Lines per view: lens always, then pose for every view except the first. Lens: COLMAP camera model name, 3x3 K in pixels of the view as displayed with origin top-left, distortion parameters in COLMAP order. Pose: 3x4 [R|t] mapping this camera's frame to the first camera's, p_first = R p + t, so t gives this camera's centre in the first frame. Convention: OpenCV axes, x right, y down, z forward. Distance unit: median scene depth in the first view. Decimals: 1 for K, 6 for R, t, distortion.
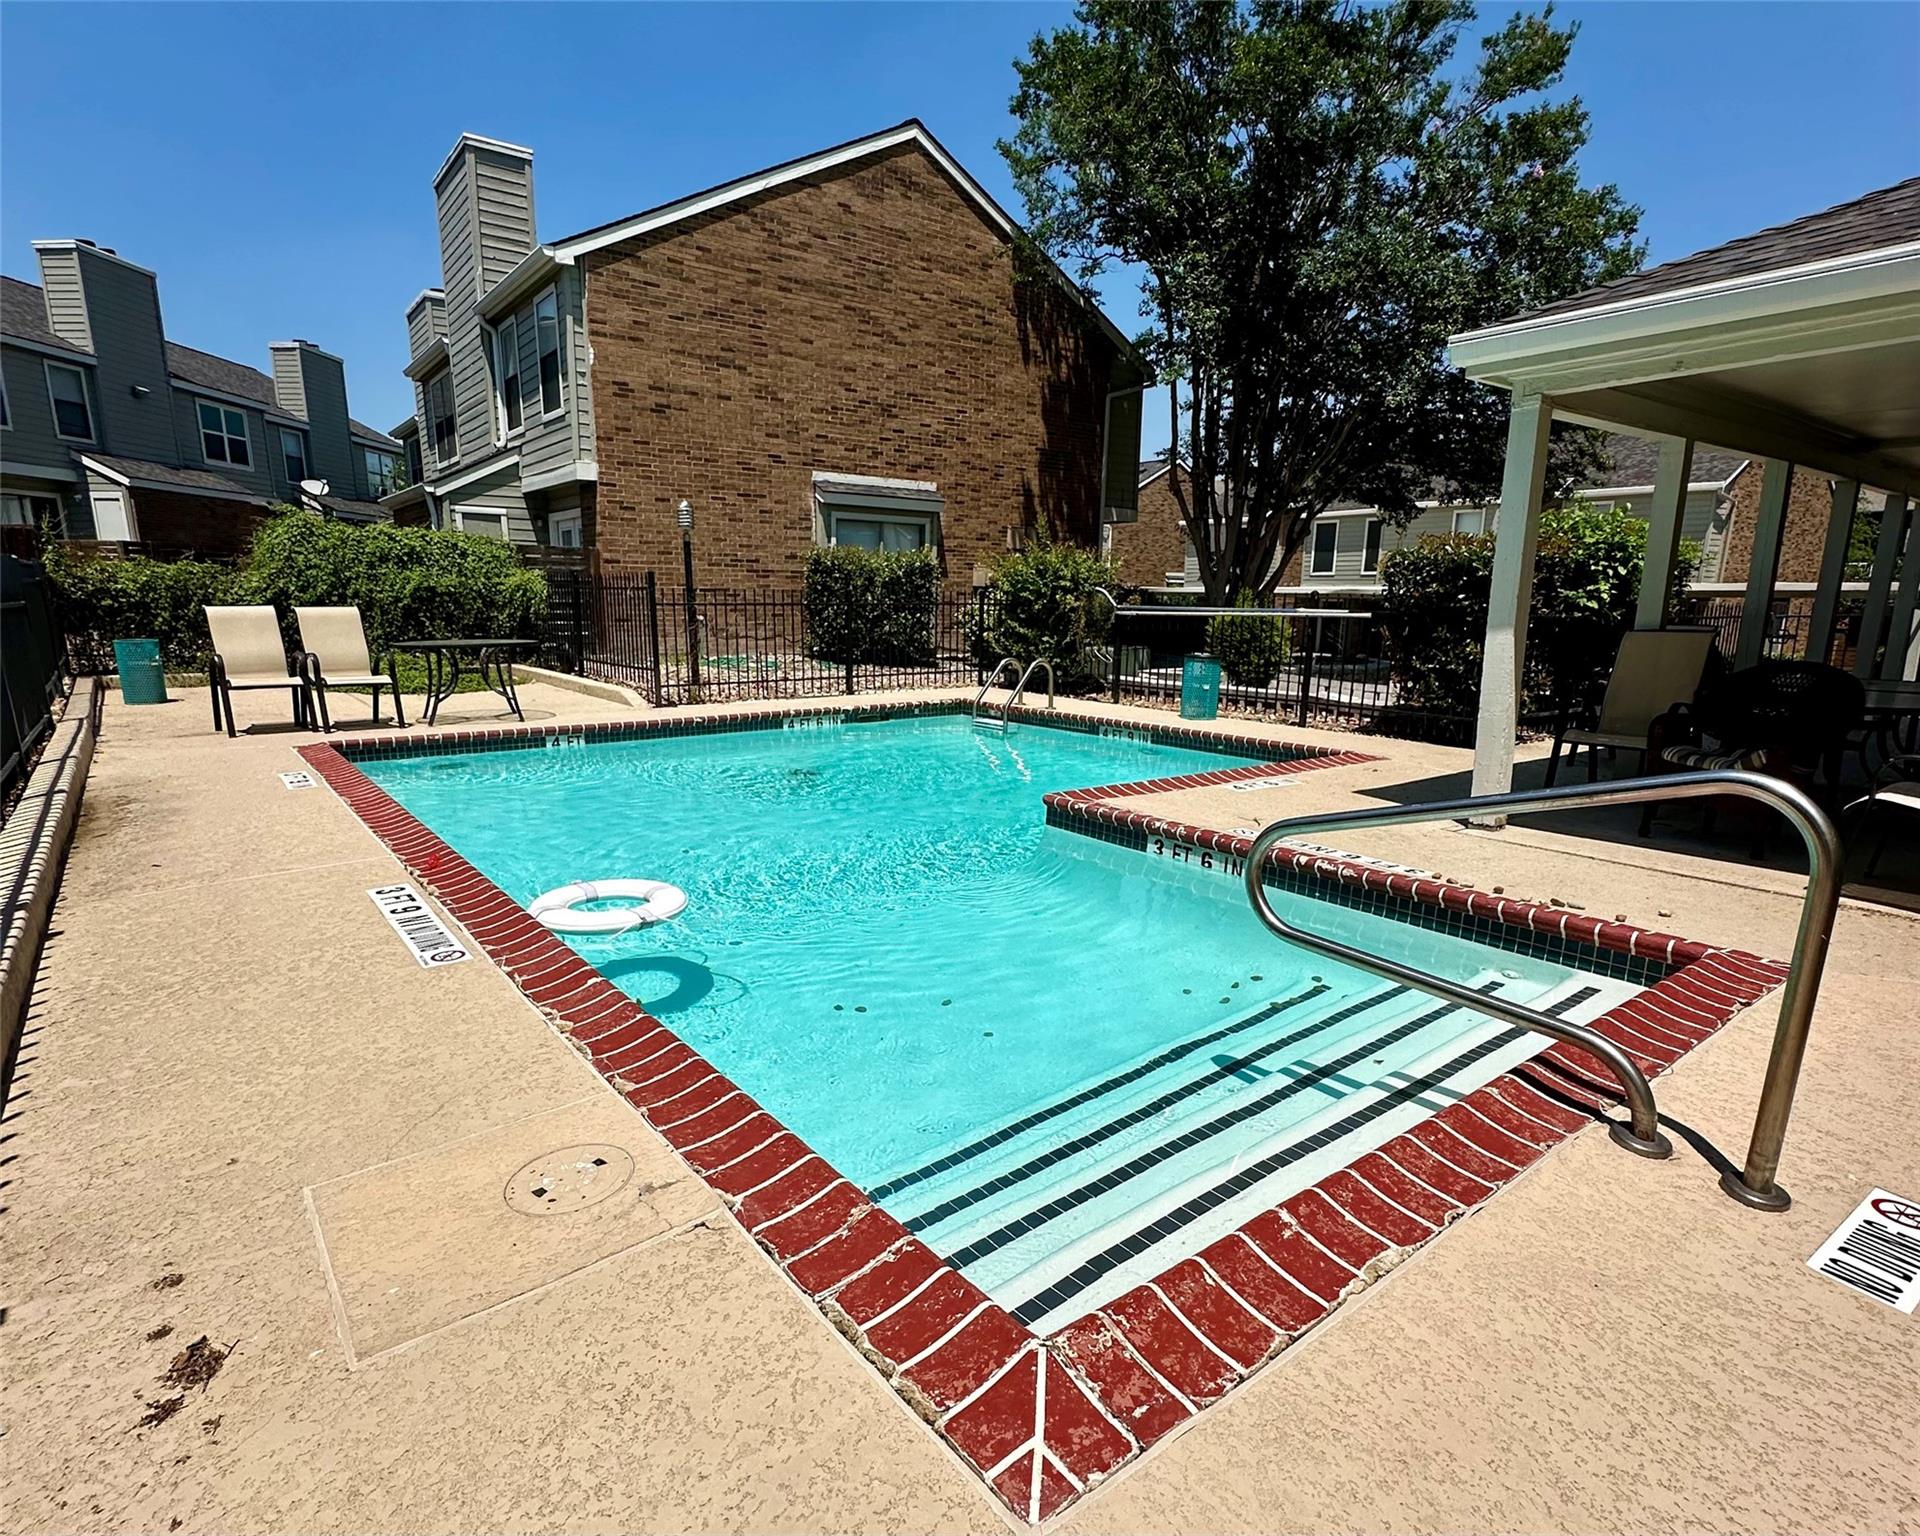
lens RADIAL K [[1020.8, 0, 960.0], [0, 1020.8, 768.0], [0, 0, 1]] dist [0.000063, -0.000078]
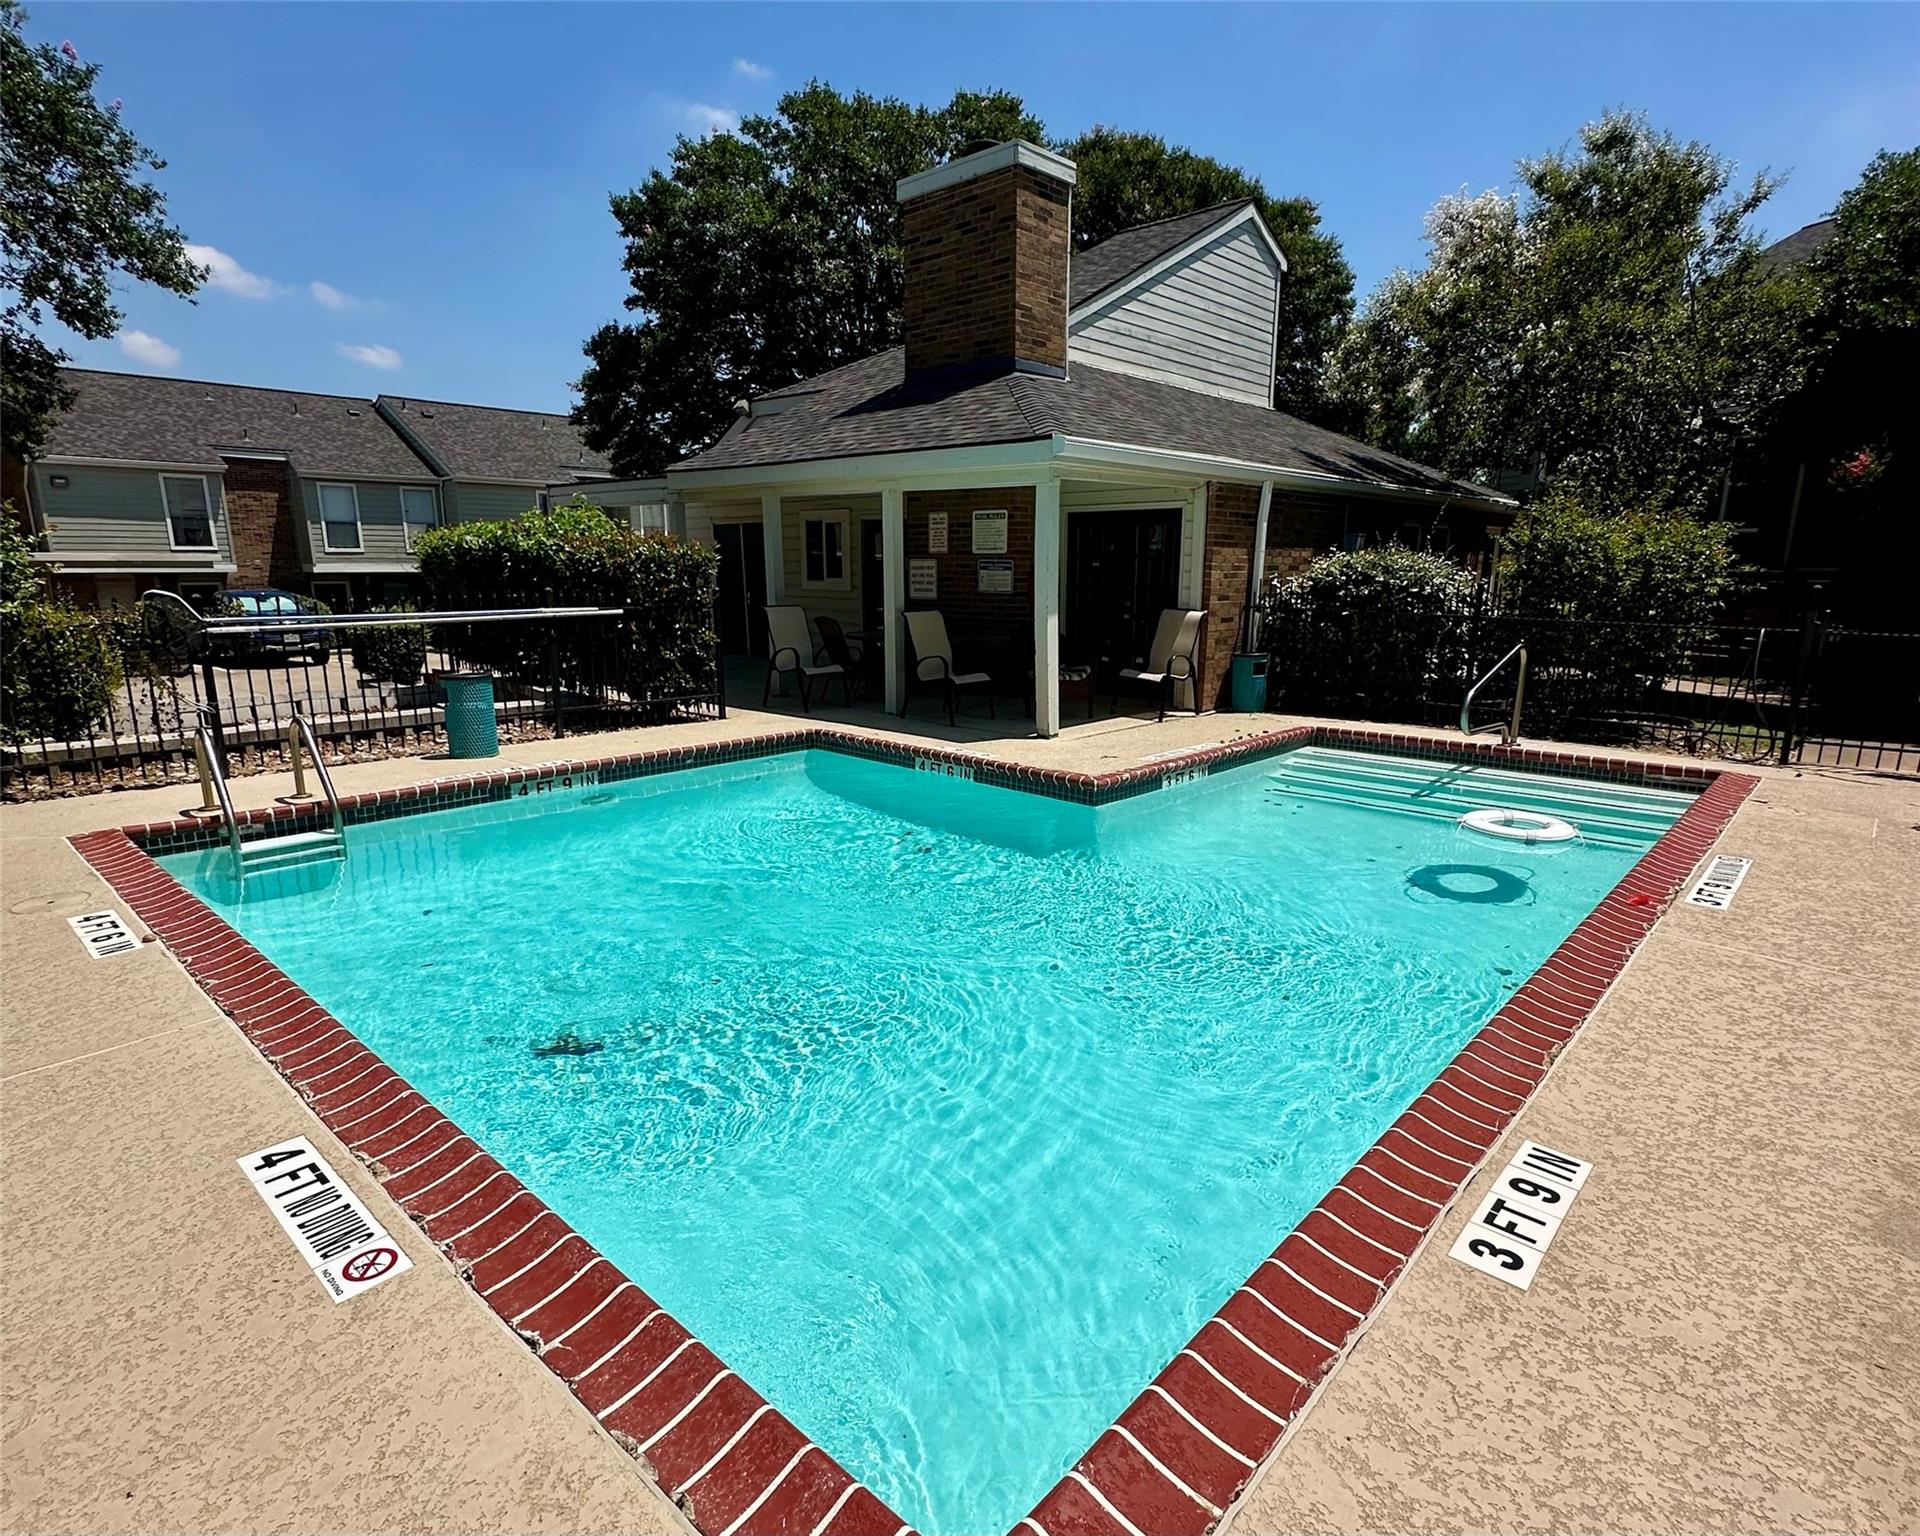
lens RADIAL K [[1020.8, 0, 960.0], [0, 1020.8, 768.0], [0, 0, 1]] dist [0.000063, -0.000078]
pose [[-0.161479, -0.202734, 0.965828, -1.150276], [0.159136, 0.960515, 0.228226, -0.316421], [-0.973961, 0.190552, -0.122841, 1.485767]]
